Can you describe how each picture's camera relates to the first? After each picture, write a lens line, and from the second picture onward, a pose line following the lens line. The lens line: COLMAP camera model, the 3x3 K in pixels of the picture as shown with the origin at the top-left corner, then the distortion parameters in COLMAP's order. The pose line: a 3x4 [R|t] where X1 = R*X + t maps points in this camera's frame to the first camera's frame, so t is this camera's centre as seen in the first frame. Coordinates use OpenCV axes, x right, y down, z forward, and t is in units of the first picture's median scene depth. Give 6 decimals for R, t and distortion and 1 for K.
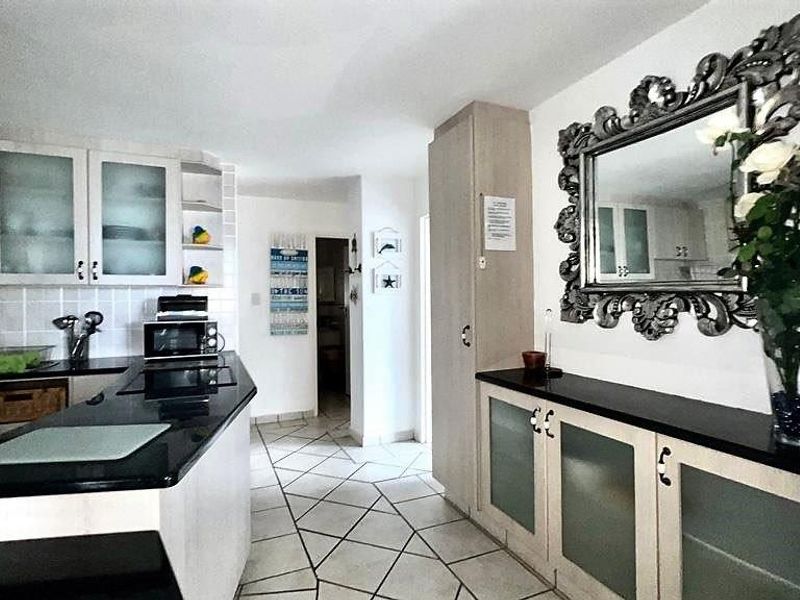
lens RADIAL K [[423.9, 0, 400.0], [0, 423.9, 300.0], [0, 0, 1]] dist [-0.002971, -0.000827]
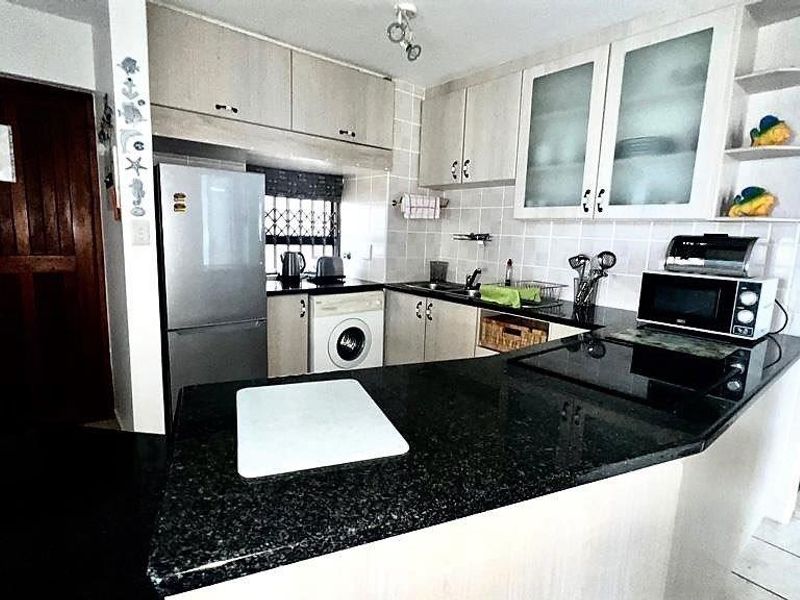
lens RADIAL K [[423.9, 0, 400.0], [0, 423.9, 300.0], [0, 0, 1]] dist [-0.002971, -0.000827]
pose [[0.272753, 0.169154, -0.947097, -0.021939], [-0.040171, 0.985566, 0.164456, 0.000088], [0.961245, -0.006810, 0.275611, 0.374815]]
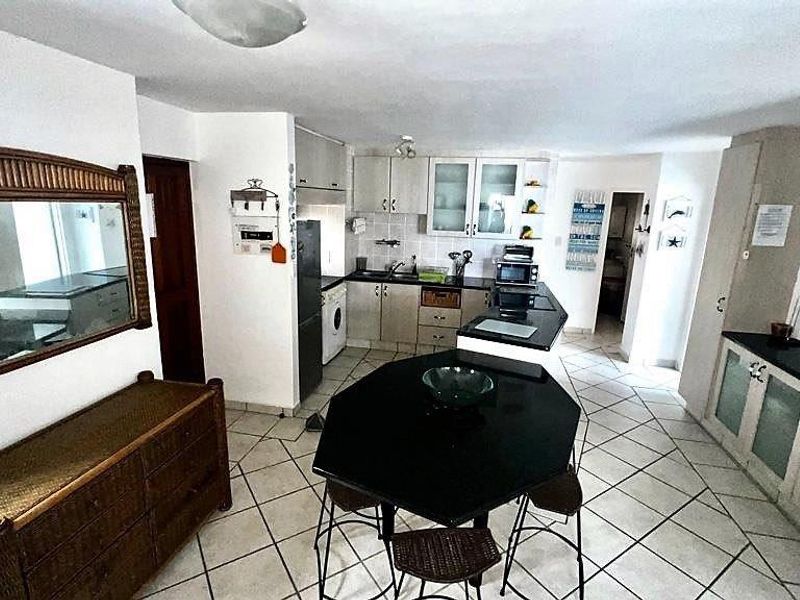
lens RADIAL K [[423.9, 0, 400.0], [0, 423.9, 300.0], [0, 0, 1]] dist [-0.002971, -0.000827]
pose [[0.808326, 0.165543, -0.564982, 0.066528], [-0.037751, 0.972253, 0.230865, -0.166963], [0.587523, -0.165285, 0.792147, -0.578016]]
